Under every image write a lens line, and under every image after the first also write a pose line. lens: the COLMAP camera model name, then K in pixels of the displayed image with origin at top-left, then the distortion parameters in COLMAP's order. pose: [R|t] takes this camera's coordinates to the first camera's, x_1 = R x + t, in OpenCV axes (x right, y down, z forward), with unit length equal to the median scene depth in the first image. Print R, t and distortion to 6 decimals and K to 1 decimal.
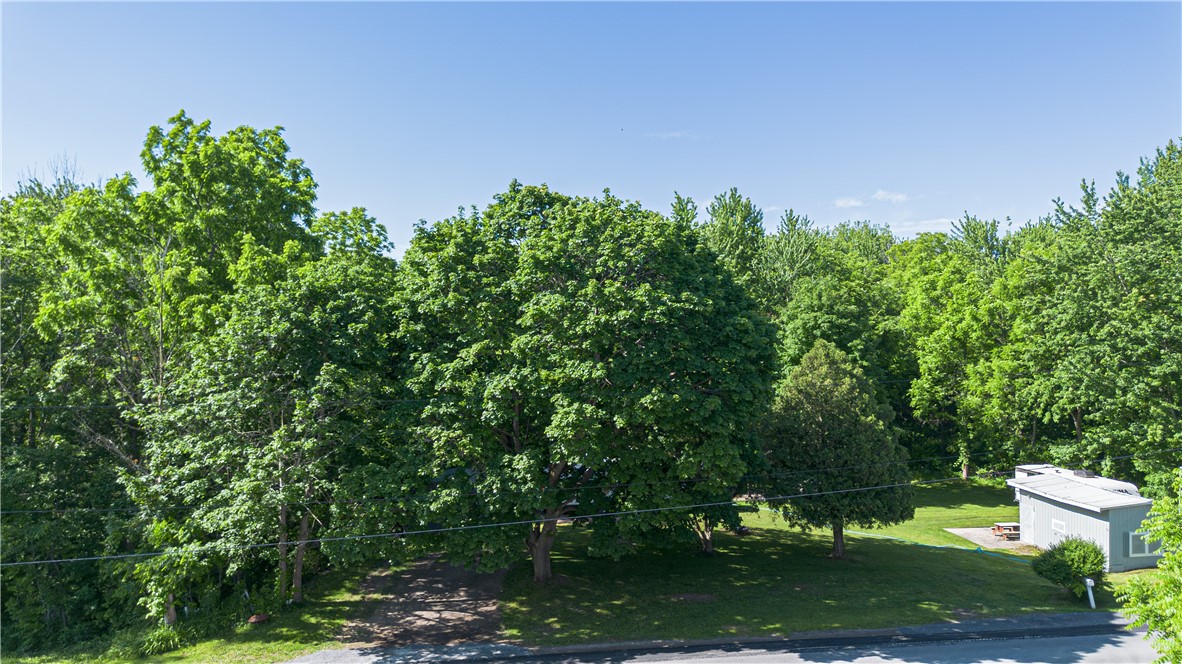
lens RADIAL K [[764.3, 0, 586.4], [0, 764.3, 391.8], [0, 0, 1]] dist [0.044713, 0.001945]
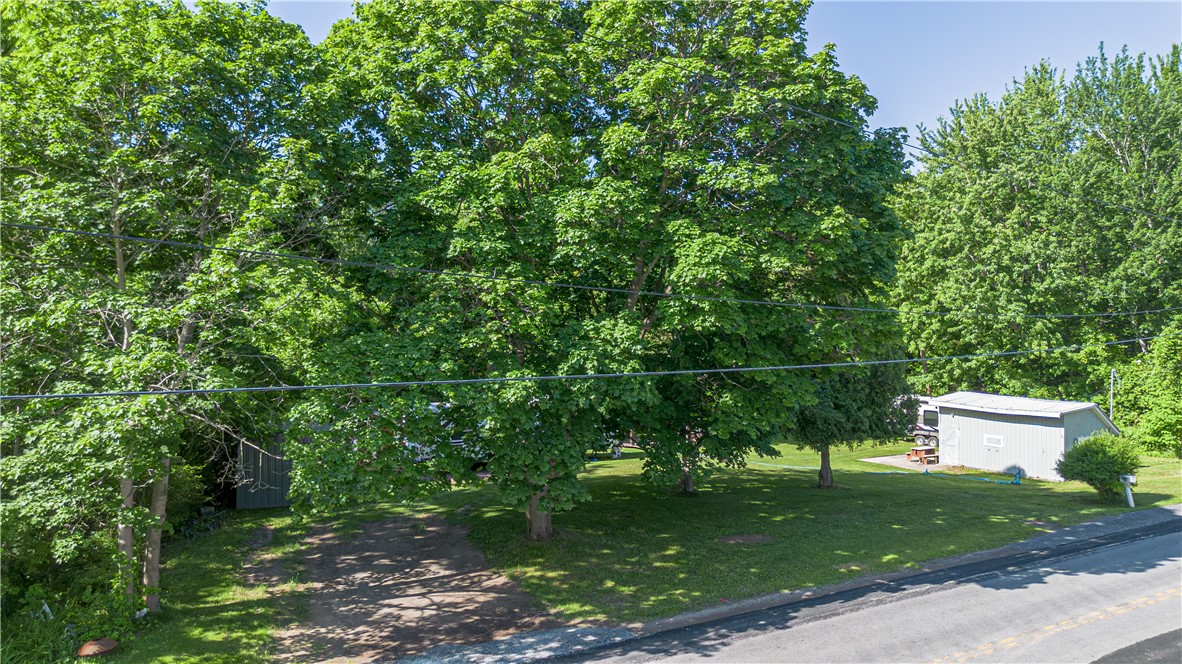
lens RADIAL K [[788.0, 0, 591.1], [0, 788.0, 371.9], [0, 0, 1]] dist [0.111695, -0.095165]
pose [[0.928816, -0.018149, 0.370098, -0.302029], [0.022262, 0.999729, -0.006843, 0.114253], [-0.369873, 0.014595, 0.928968, 0.353181]]
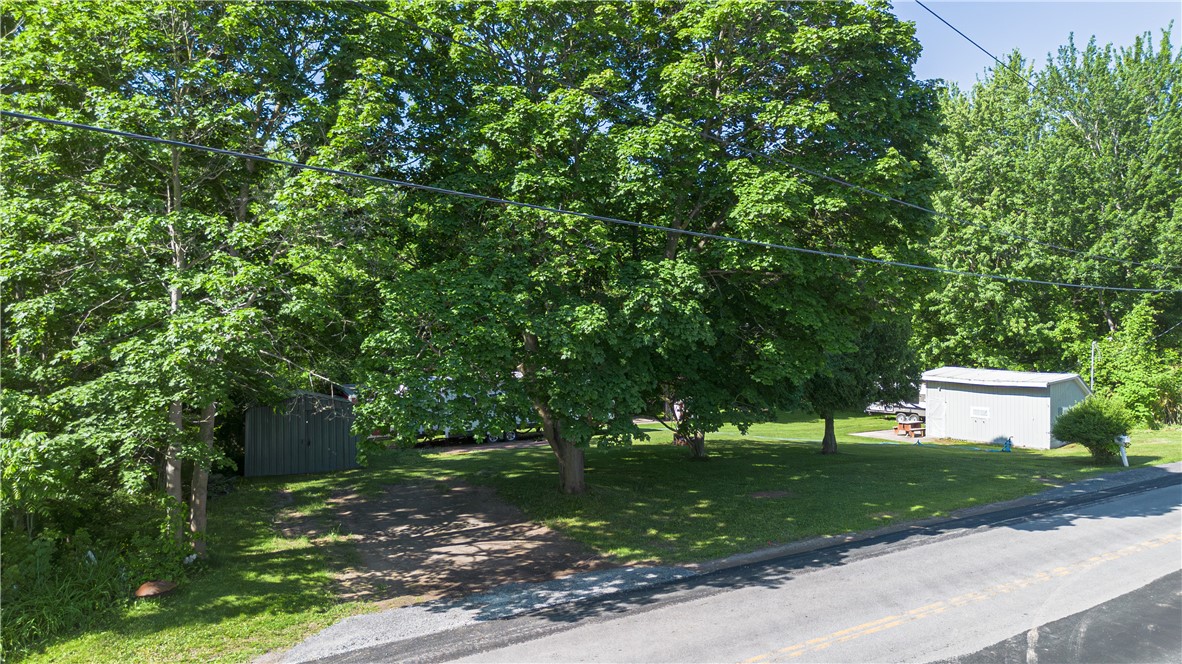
lens RADIAL K [[788.0, 0, 591.1], [0, 788.0, 371.9], [0, 0, 1]] dist [0.111695, -0.095165]
pose [[0.907156, -0.021637, 0.420238, -0.369011], [0.025095, 0.999681, -0.002701, 0.153515], [-0.420046, 0.012996, 0.907410, 0.383563]]
